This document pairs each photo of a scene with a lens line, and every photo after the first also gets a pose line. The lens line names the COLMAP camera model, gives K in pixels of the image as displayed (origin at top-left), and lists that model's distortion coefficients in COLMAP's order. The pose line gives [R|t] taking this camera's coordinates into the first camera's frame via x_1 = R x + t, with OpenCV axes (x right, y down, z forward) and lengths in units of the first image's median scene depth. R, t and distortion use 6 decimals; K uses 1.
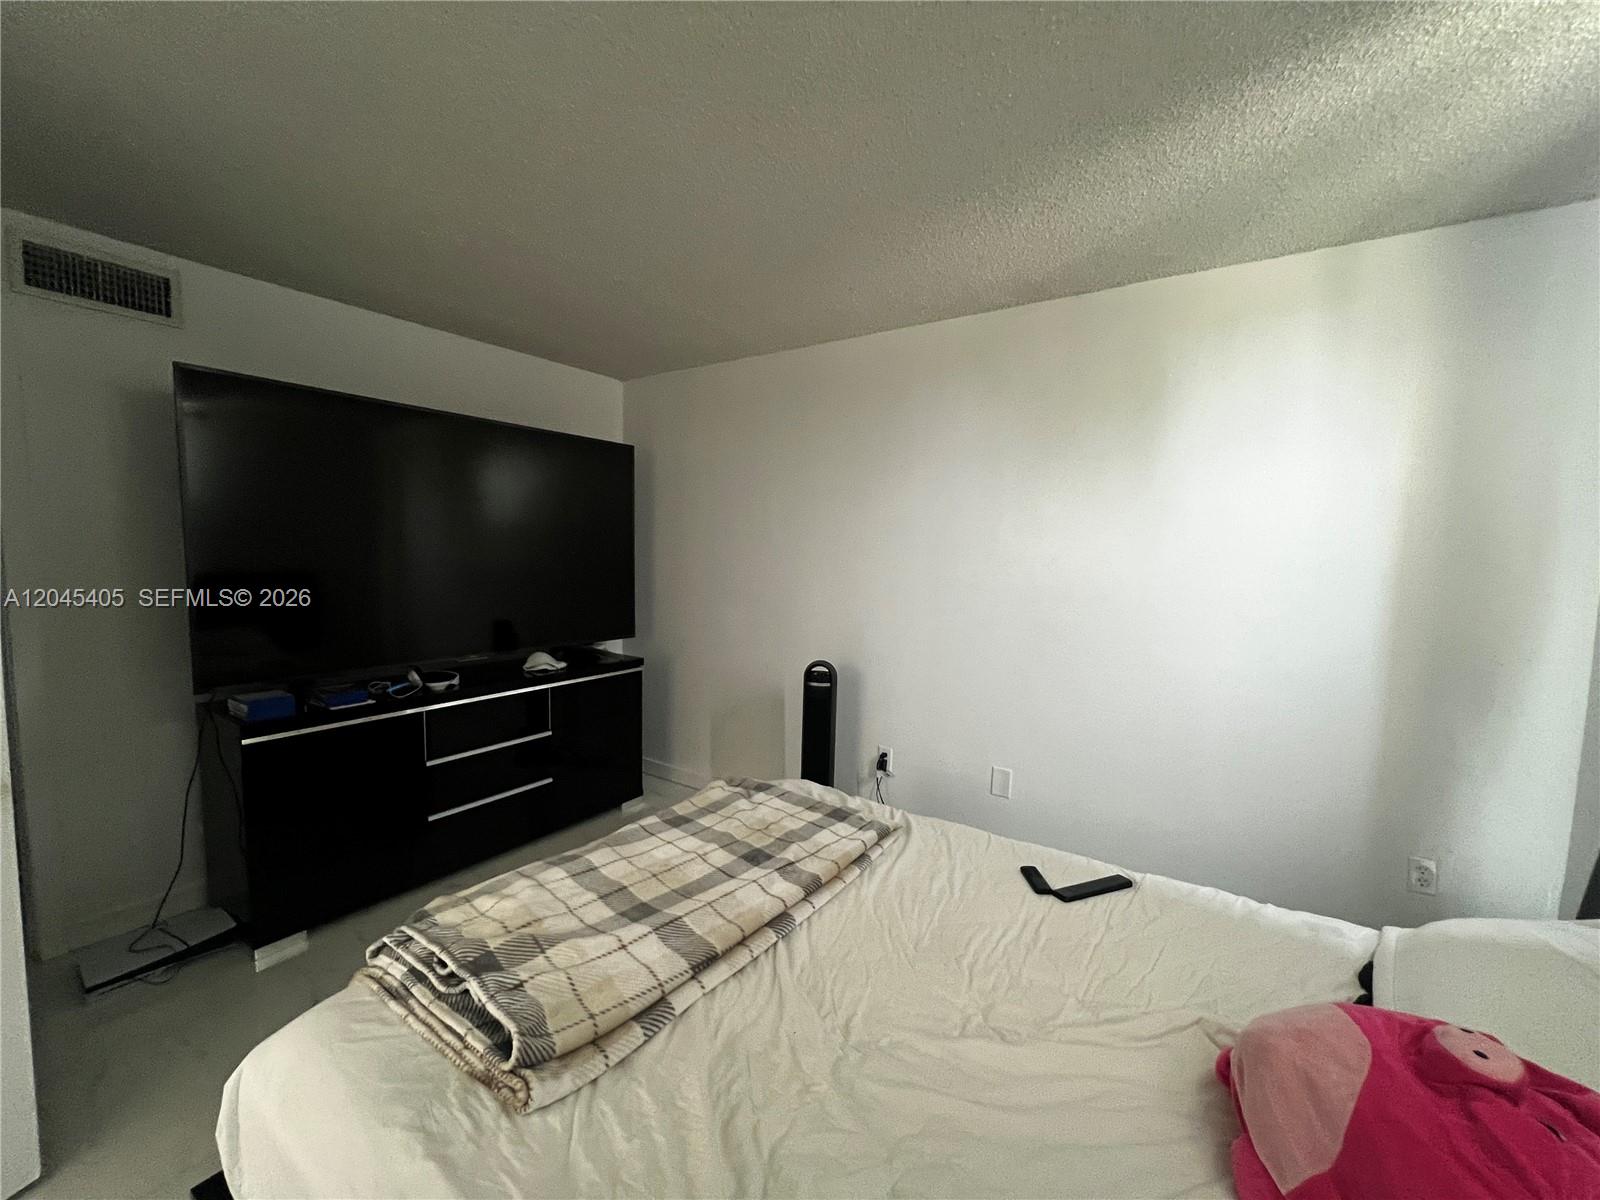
lens RADIAL K [[645.9, 0, 801.5], [0, 645.9, 605.8], [0, 0, 1]] dist [0.001138, 0.000177]
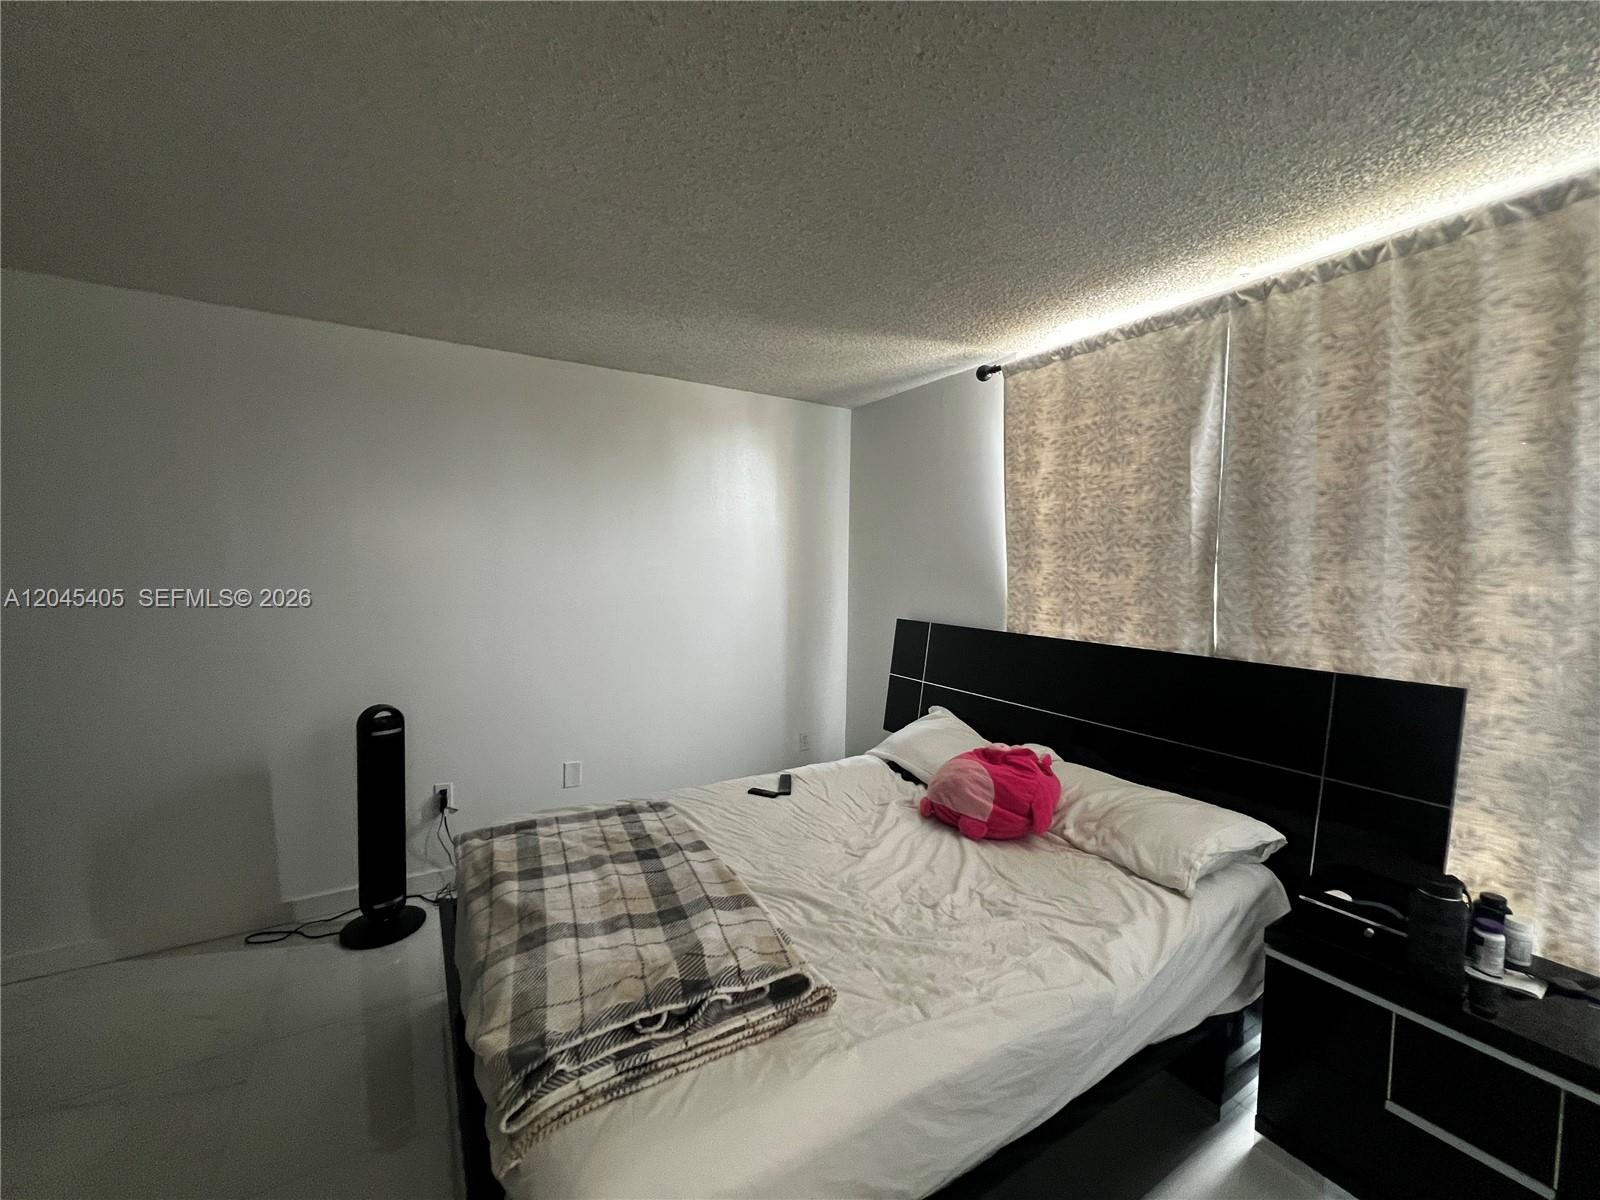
lens RADIAL K [[643.7, 0, 799.3], [0, 643.7, 604.1], [0, 0, 1]] dist [0.000240, 0.000217]
pose [[0.430907, -0.073637, 0.899387, -0.931591], [0.078917, 0.995922, 0.043731, -0.078480], [-0.898939, 0.052133, 0.434961, 0.239516]]
